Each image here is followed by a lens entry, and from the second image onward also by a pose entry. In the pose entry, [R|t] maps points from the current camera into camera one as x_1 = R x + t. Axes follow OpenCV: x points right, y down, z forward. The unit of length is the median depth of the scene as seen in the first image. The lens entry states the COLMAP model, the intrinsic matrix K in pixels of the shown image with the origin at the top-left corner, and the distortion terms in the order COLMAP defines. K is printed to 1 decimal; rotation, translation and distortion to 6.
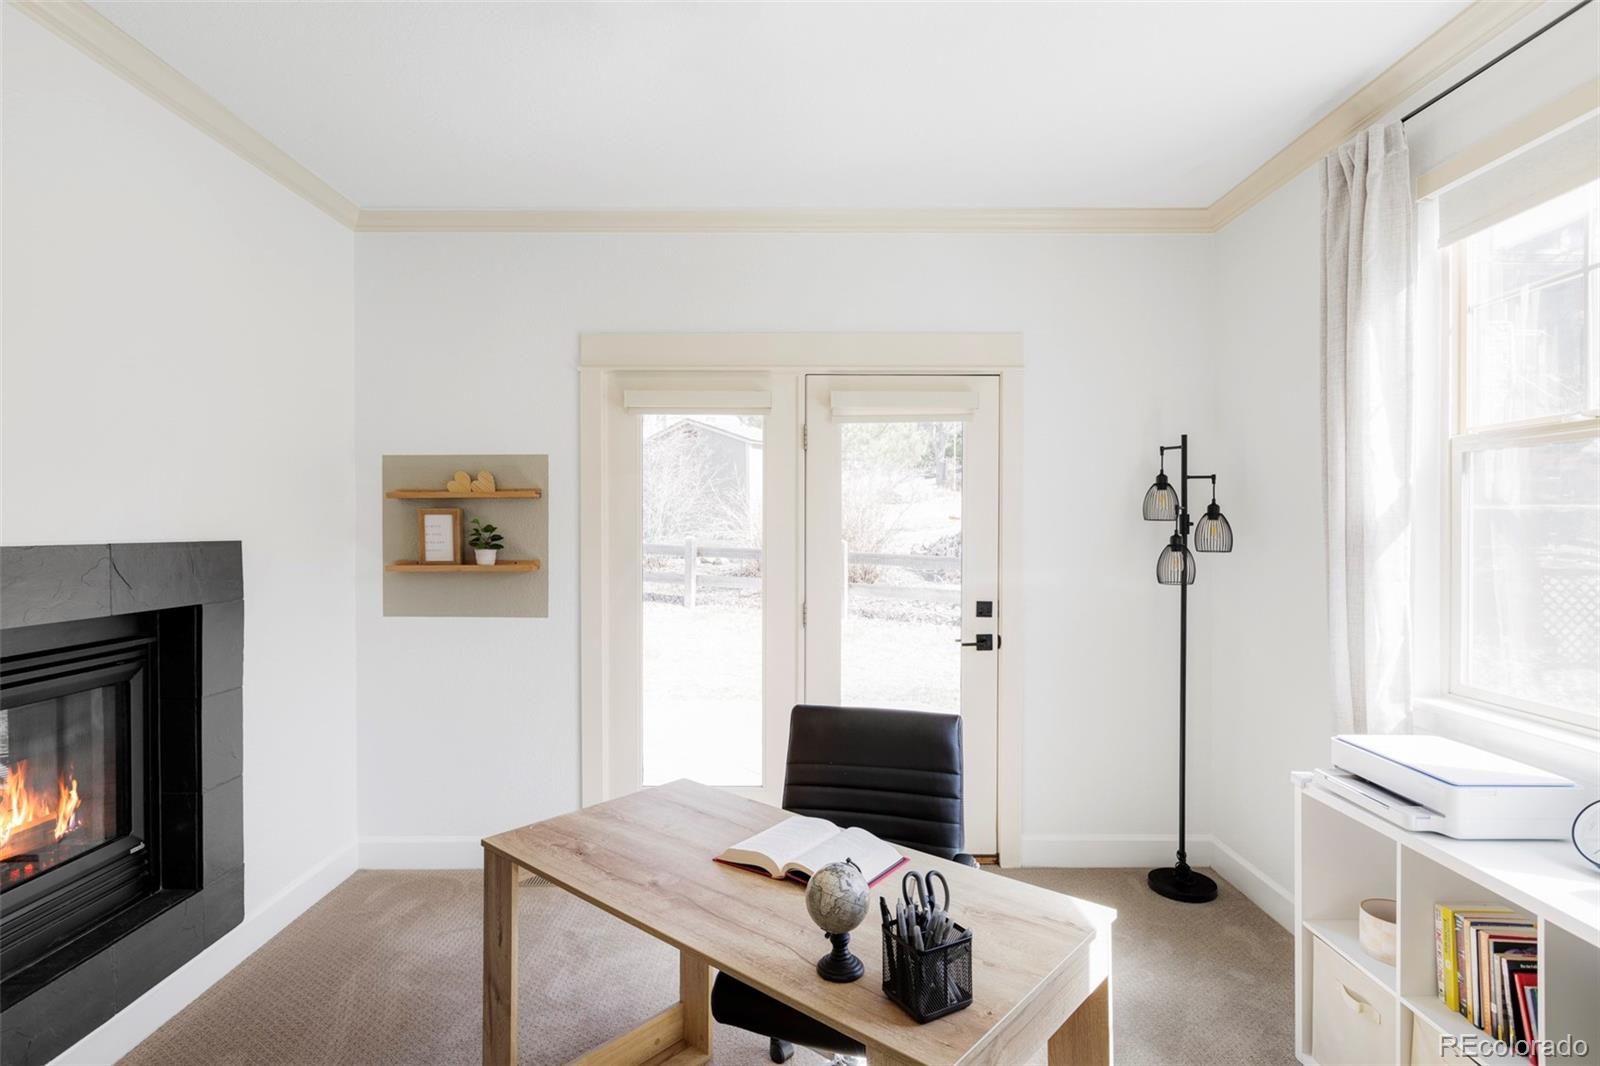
lens RADIAL K [[828.8, 0, 798.9], [0, 828.8, 536.4], [0, 0, 1]] dist [-0.002905, 0.000291]
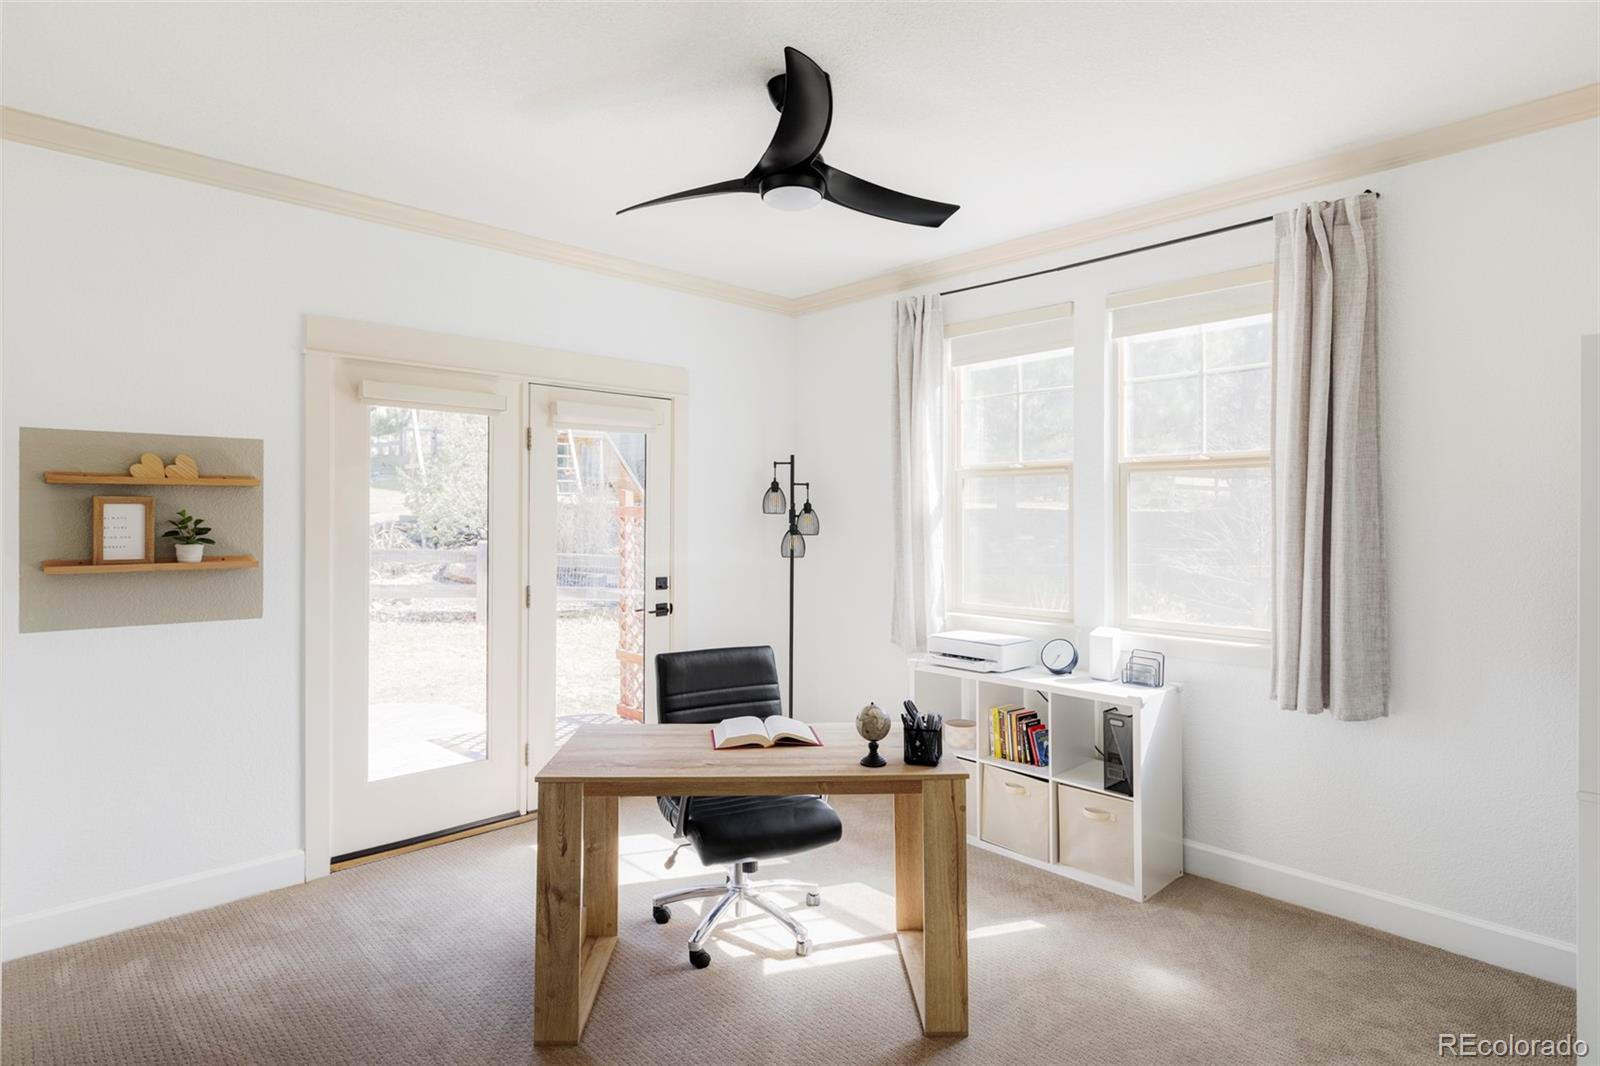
lens RADIAL K [[871.8, 0, 801.6], [0, 871.8, 522.2], [0, 0, 1]] dist [0.000543, 0.000110]
pose [[0.720514, -0.003790, 0.693430, -0.550736], [0.007485, 0.999969, -0.002311, -0.000867], [-0.693400, 0.006856, 0.720520, -0.108179]]
